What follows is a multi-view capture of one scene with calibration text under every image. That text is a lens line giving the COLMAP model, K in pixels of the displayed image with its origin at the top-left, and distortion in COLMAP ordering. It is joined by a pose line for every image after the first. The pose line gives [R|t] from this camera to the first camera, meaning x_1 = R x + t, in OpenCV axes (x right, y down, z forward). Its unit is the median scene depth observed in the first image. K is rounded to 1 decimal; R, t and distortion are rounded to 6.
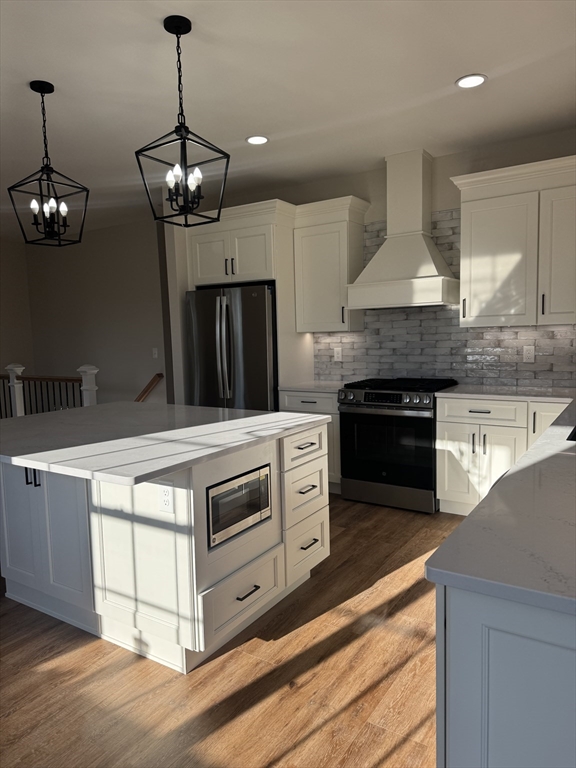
lens RADIAL K [[524.4, 0, 291.7], [0, 524.4, 380.6], [0, 0, 1]] dist [0.055448, -0.011429]
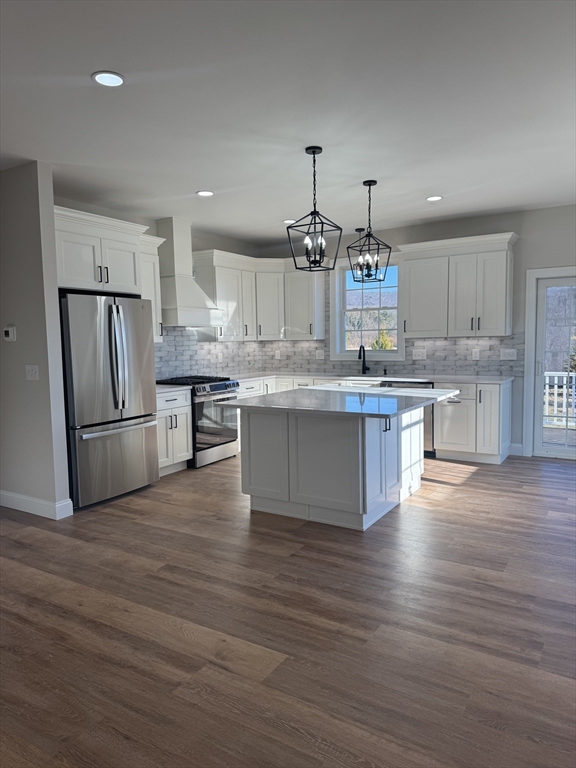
lens RADIAL K [[524.4, 0, 259.8], [0, 524.4, 383.0], [0, 0, 1]] dist [0.055448, -0.011429]
pose [[0.007786, -0.055071, 0.998452, -1.206913], [0.105921, 0.992911, 0.053940, -0.043149], [-0.994344, 0.105337, 0.013564, 0.790892]]
